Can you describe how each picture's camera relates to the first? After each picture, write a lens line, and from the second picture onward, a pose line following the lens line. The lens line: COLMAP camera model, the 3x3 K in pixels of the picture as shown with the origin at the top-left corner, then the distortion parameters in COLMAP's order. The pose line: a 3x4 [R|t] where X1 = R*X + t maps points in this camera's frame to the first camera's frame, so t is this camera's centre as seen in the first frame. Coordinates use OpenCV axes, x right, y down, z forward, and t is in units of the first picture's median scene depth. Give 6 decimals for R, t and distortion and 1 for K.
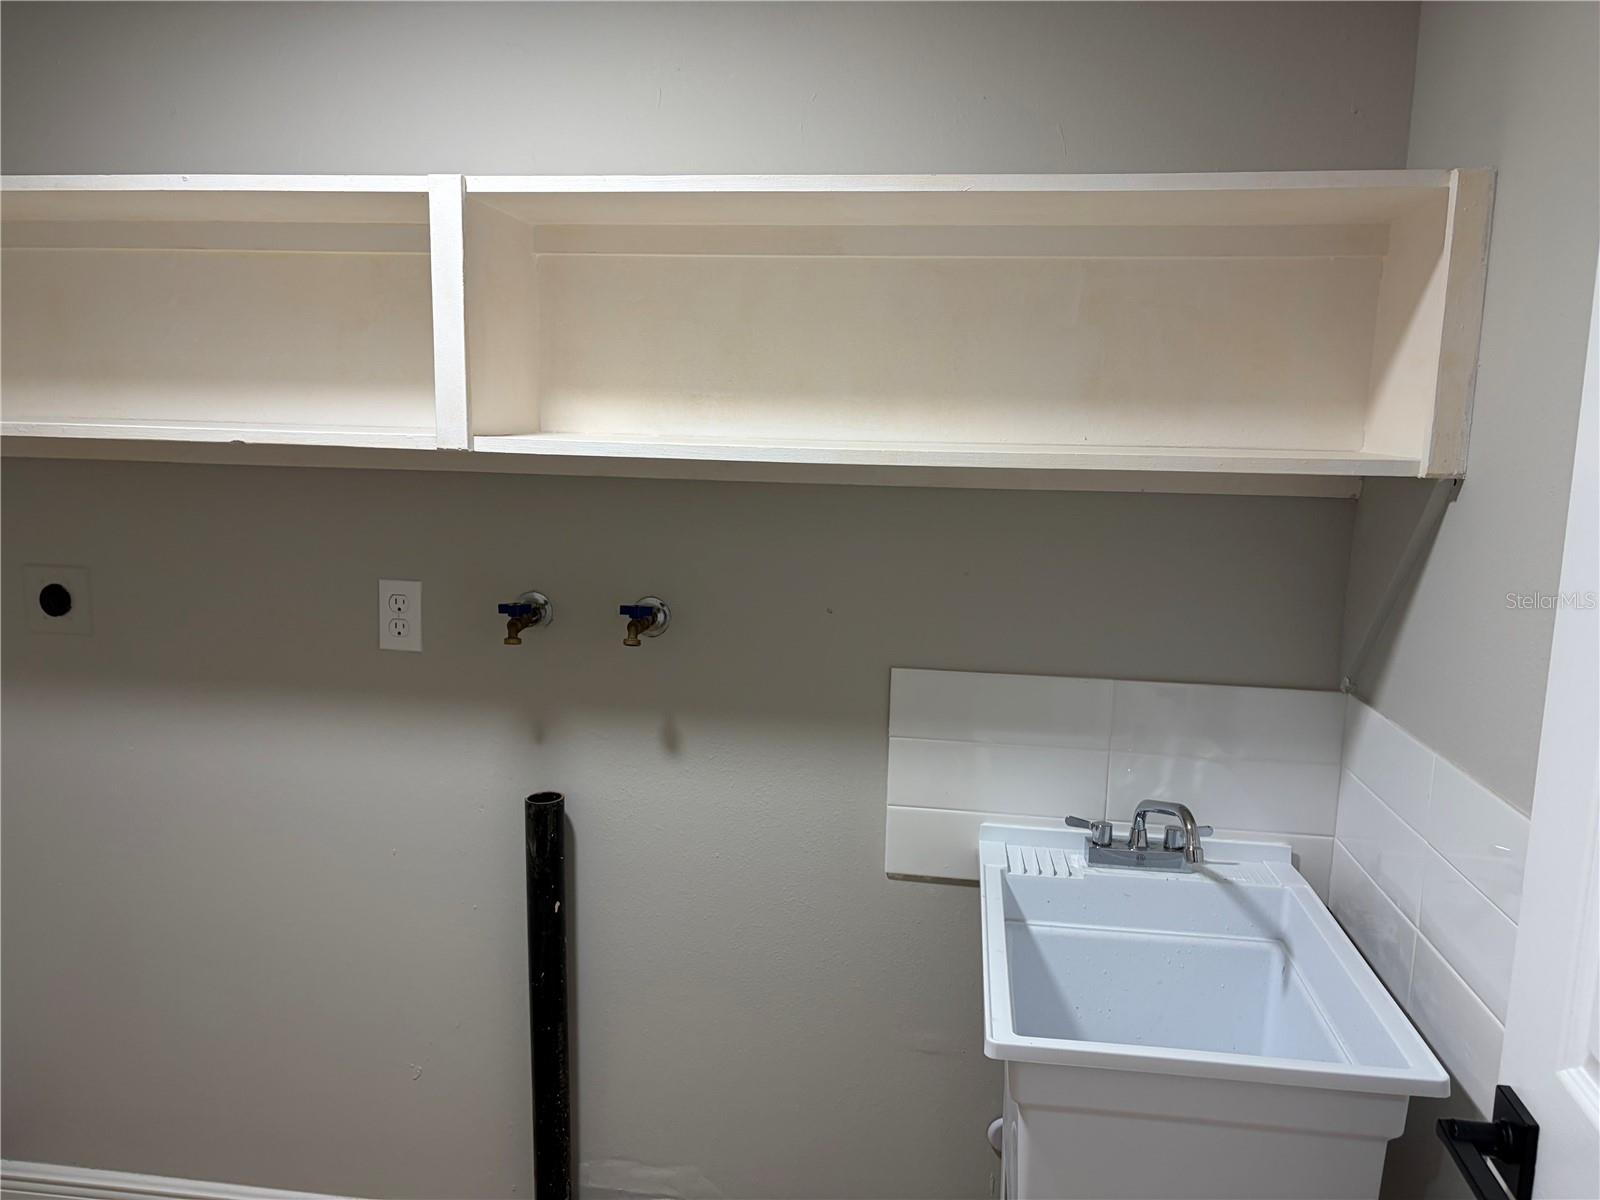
lens RADIAL K [[1204.5, 0, 796.7], [0, 1204.5, 605.5], [0, 0, 1]] dist [0.061599, -0.069349]
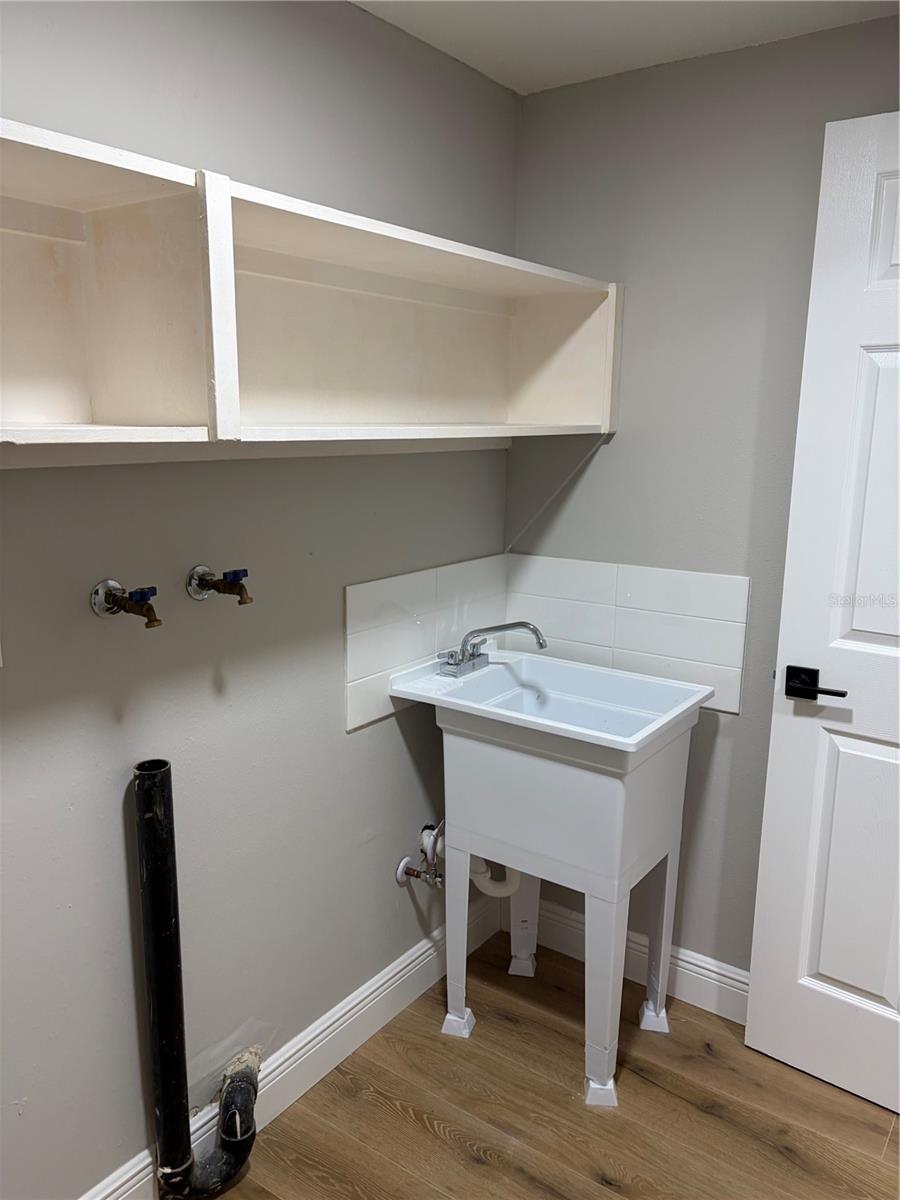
lens RADIAL K [[903.4, 0, 450.8], [0, 903.4, 628.5], [0, 0, 1]] dist [0.061599, -0.069349]
pose [[0.466418, -0.219498, 0.856898, -0.799140], [0.142714, 0.974705, 0.171994, -0.066716], [-0.872976, 0.042070, 0.485946, 0.386479]]
